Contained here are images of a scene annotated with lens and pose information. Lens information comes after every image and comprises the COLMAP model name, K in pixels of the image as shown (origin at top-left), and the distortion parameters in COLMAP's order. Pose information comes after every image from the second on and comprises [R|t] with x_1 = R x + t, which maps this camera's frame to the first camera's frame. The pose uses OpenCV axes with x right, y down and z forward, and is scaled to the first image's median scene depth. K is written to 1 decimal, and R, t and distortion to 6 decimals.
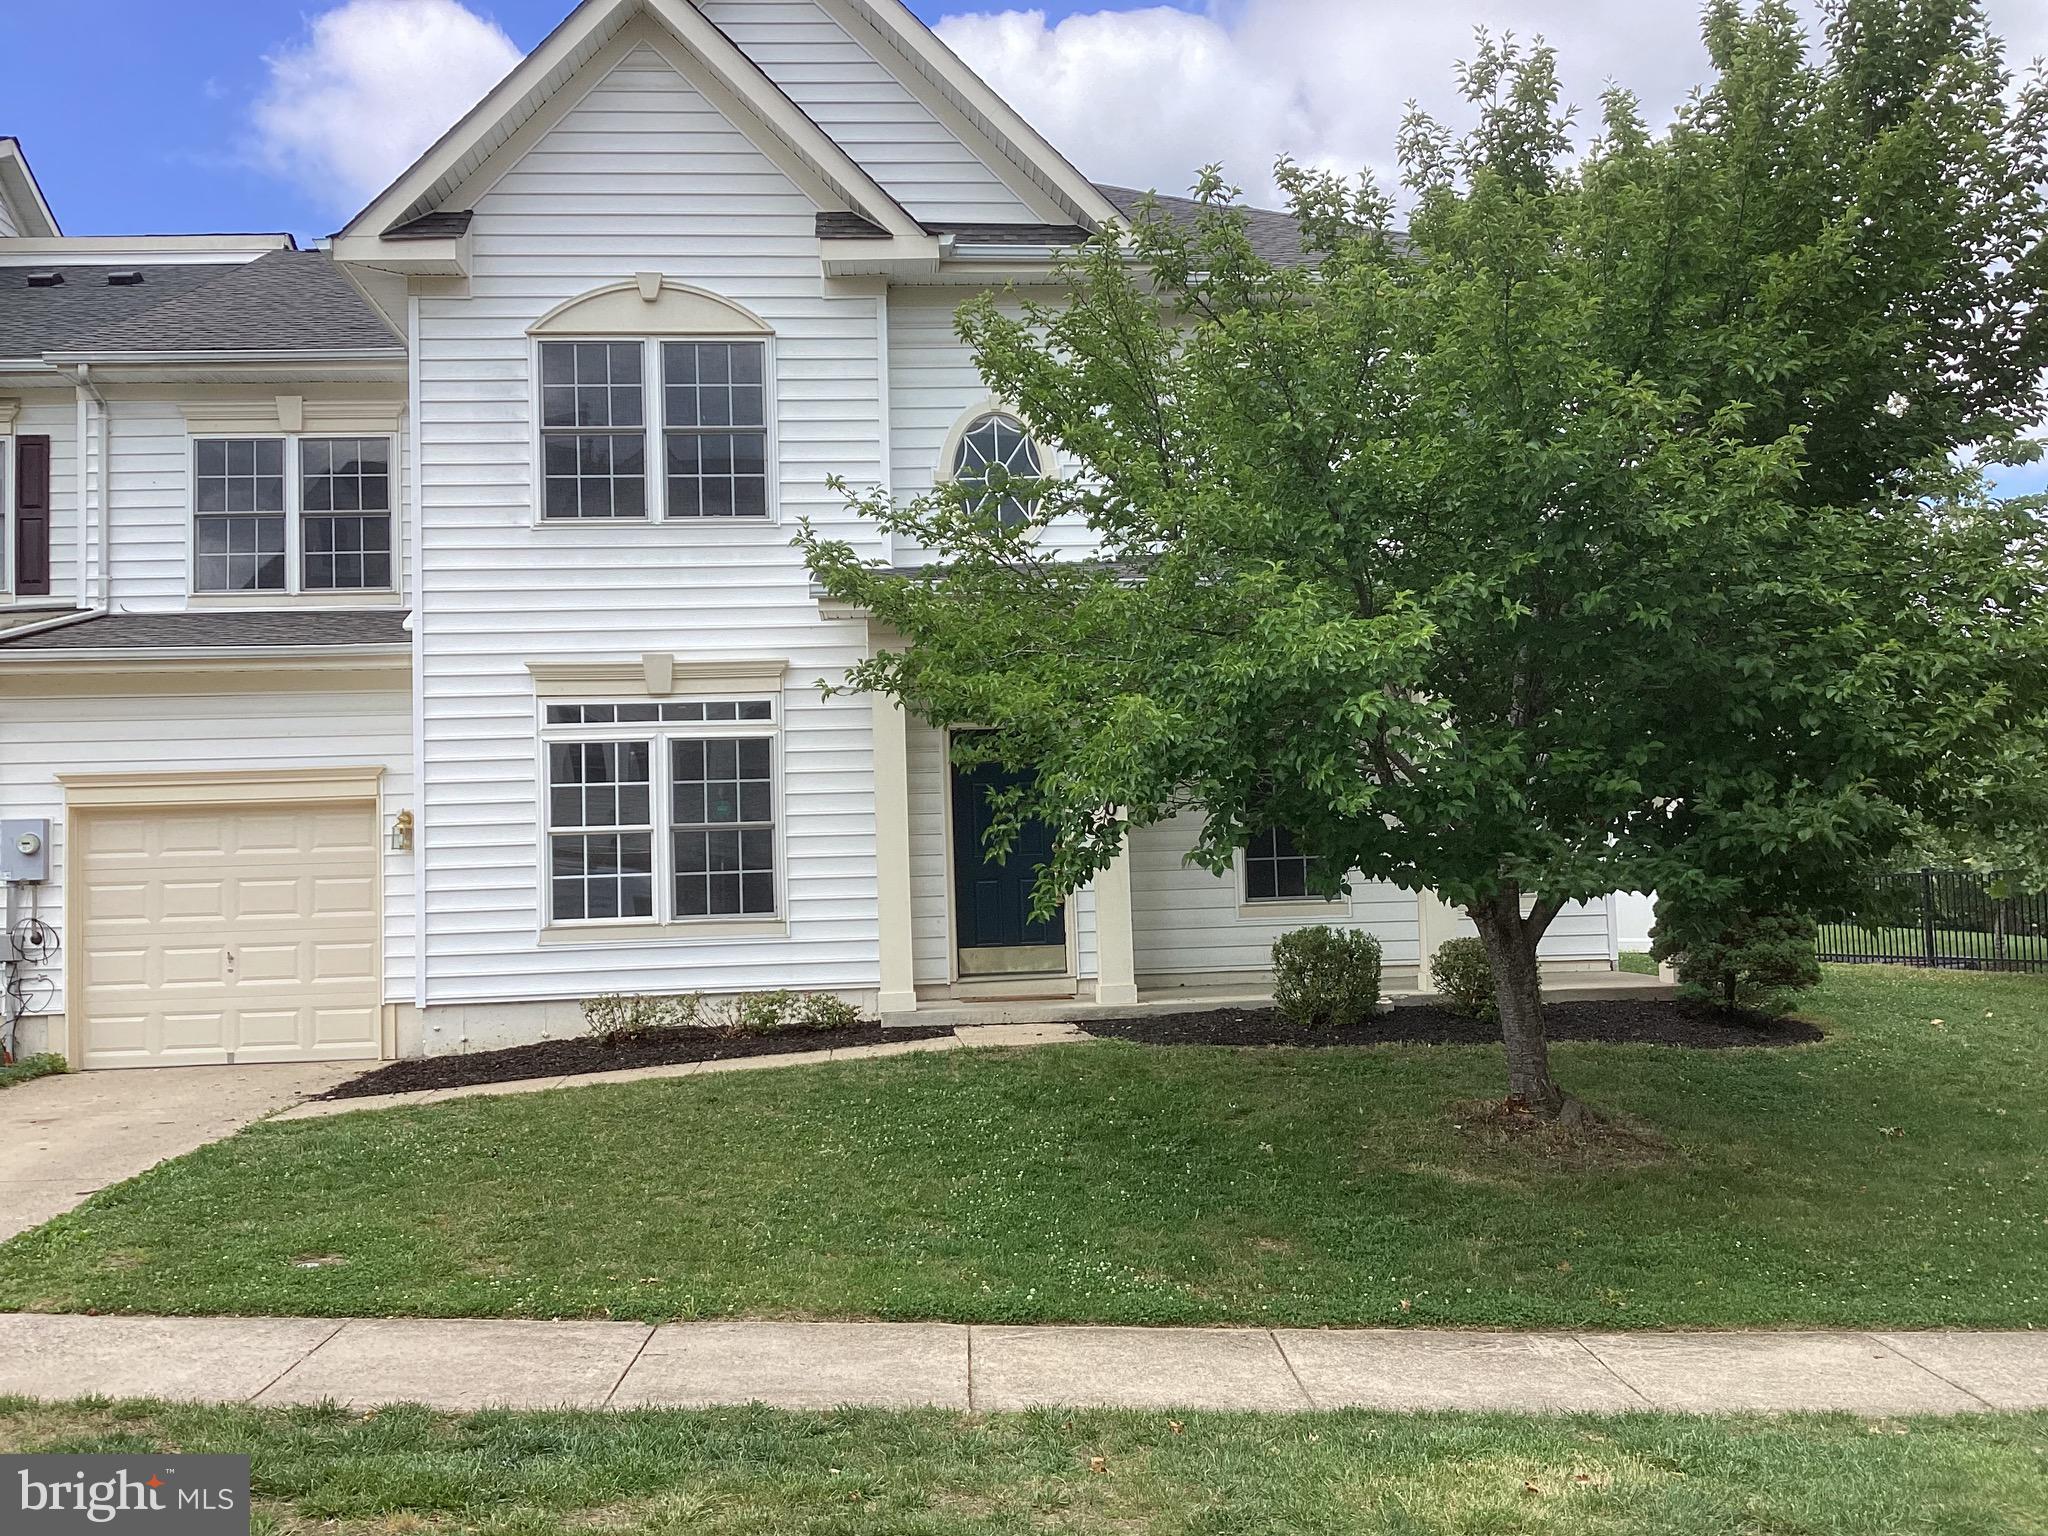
lens RADIAL K [[1833.4, 0, 1024.0], [0, 1833.4, 768.0], [0, 0, 1]] dist [0.100565, -0.257231]
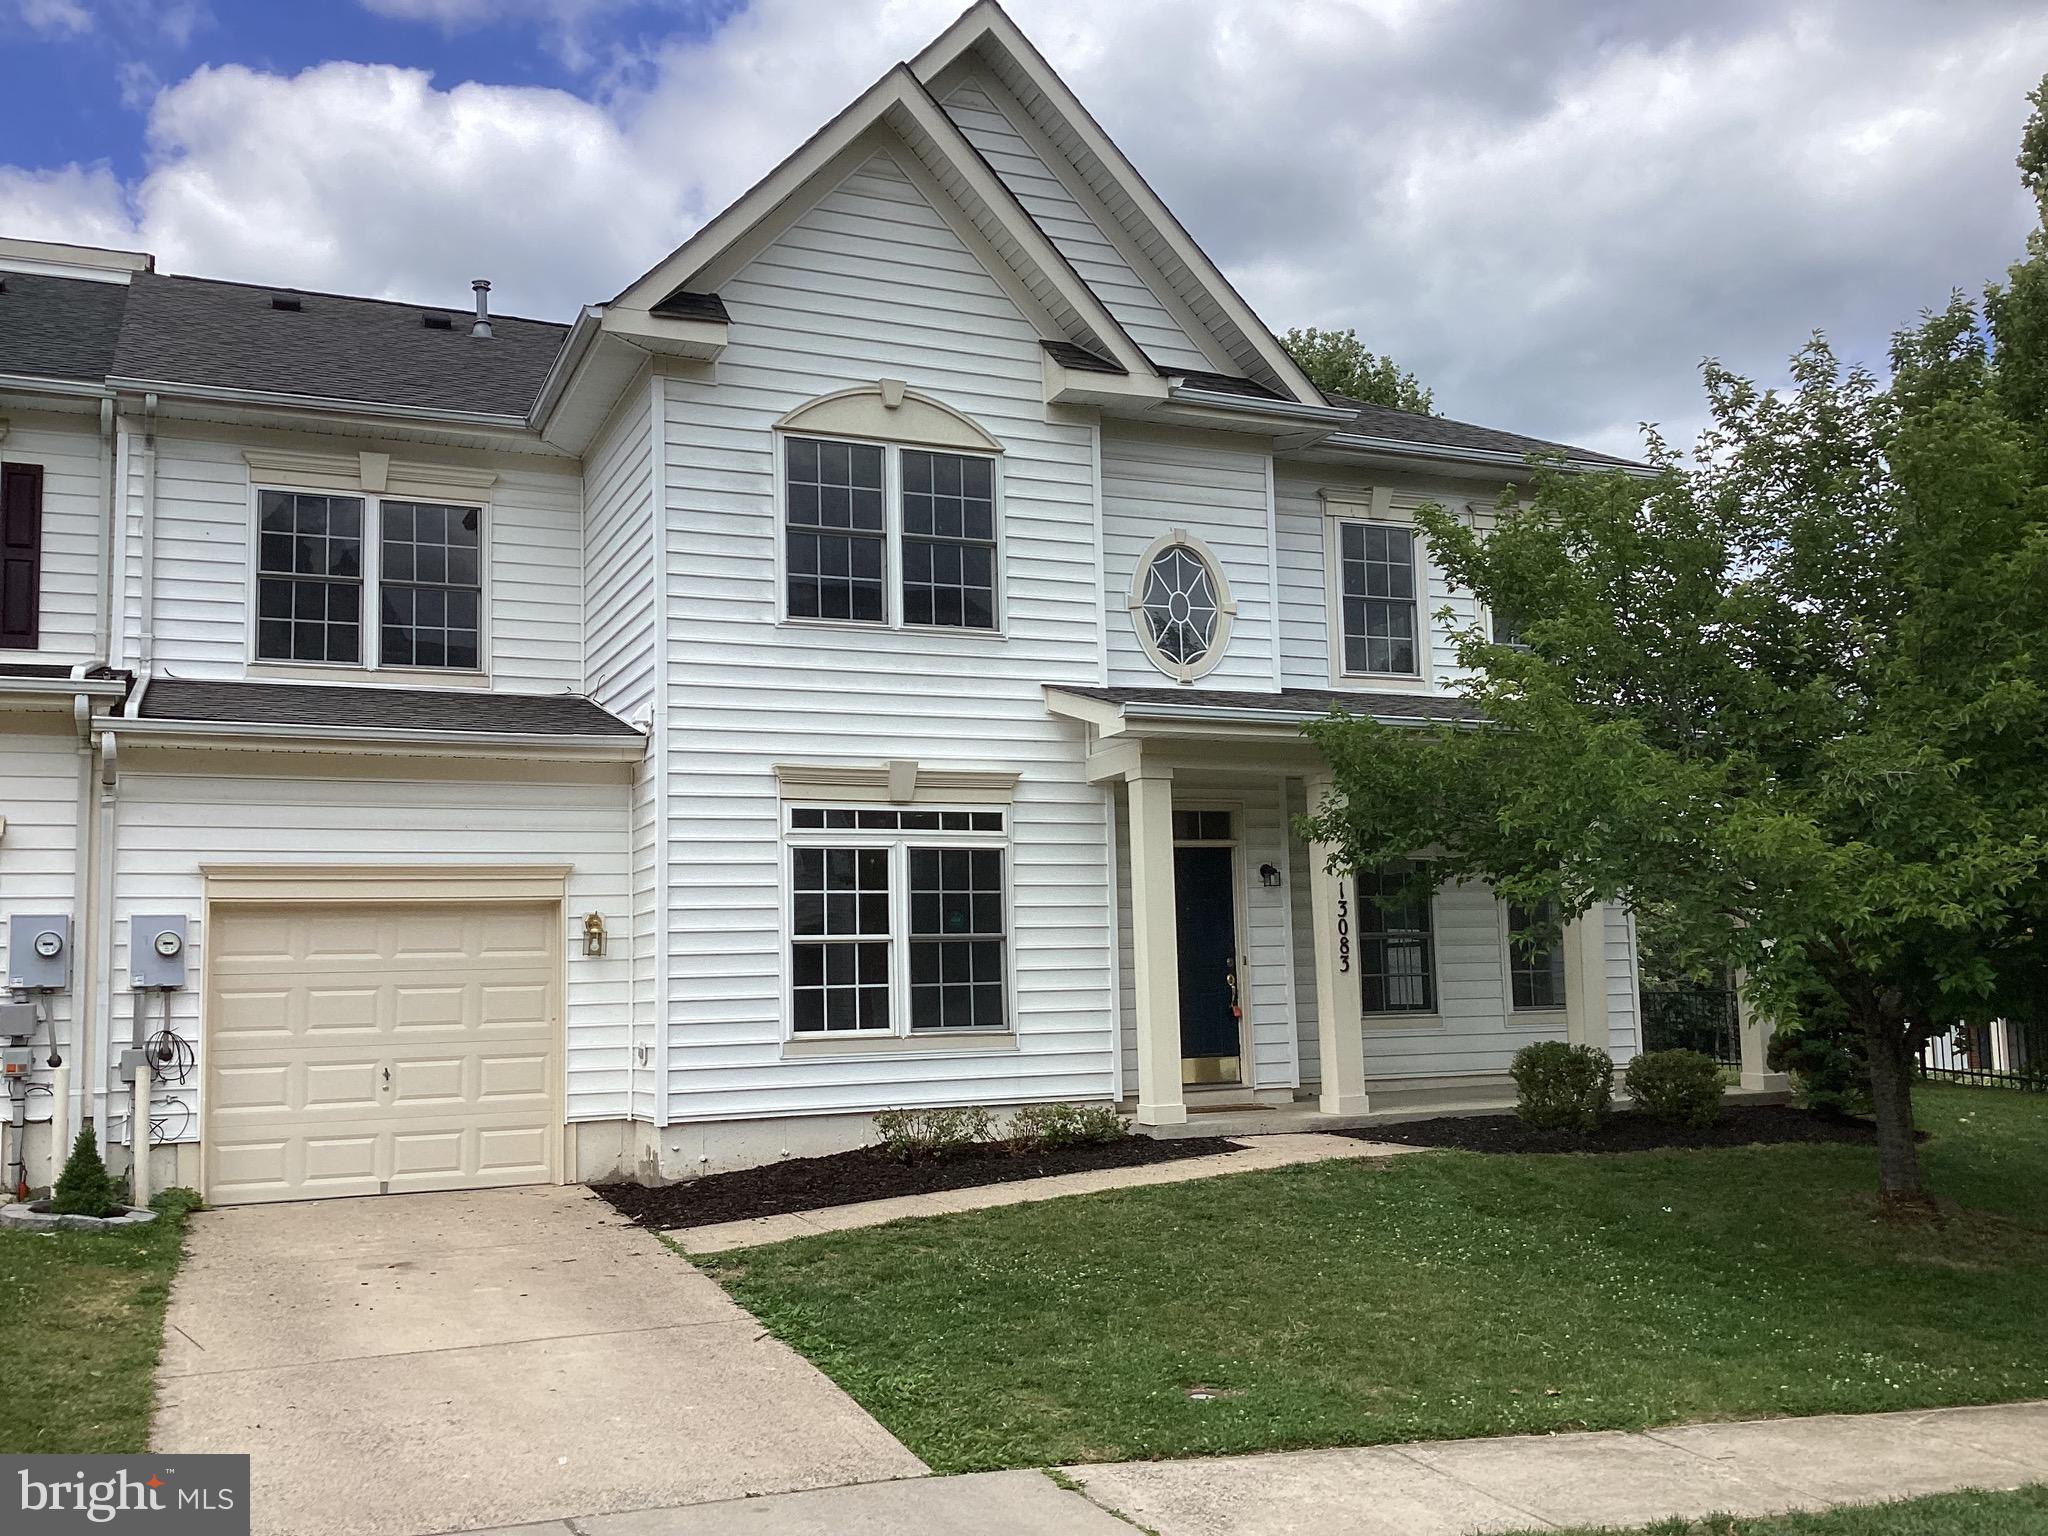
lens RADIAL K [[1833.4, 0, 1024.0], [0, 1833.4, 768.0], [0, 0, 1]] dist [0.100565, -0.257231]
pose [[0.944005, 0.047663, 0.326471, -0.453201], [-0.029991, 0.997810, -0.058956, -0.002060], [-0.328566, 0.045863, 0.943367, 0.047700]]
